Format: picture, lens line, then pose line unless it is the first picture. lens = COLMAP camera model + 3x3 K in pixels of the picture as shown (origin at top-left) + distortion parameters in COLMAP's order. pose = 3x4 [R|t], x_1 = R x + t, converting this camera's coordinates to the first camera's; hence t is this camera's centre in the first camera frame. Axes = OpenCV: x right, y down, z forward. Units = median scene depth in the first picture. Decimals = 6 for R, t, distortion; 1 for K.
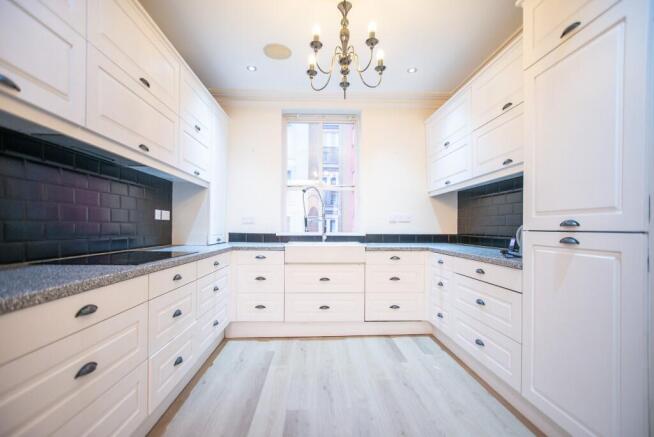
lens RADIAL K [[295.8, 0, 327.2], [0, 295.8, 227.0], [0, 0, 1]] dist [0.001069, 0.000116]
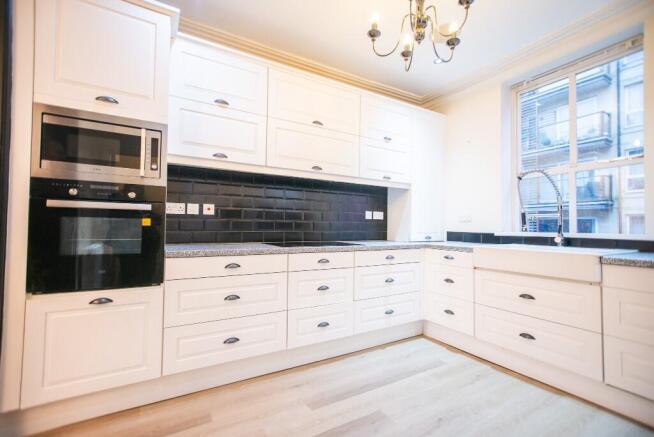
lens RADIAL K [[289.9, 0, 327.0], [0, 289.9, 218.5], [0, 0, 1]] dist [-0.000394, -0.000087]
pose [[0.466479, -0.027345, -0.884110, 0.396149], [-0.007245, 0.999370, -0.034732, 0.015054], [0.884503, 0.022608, 0.465987, 0.239794]]
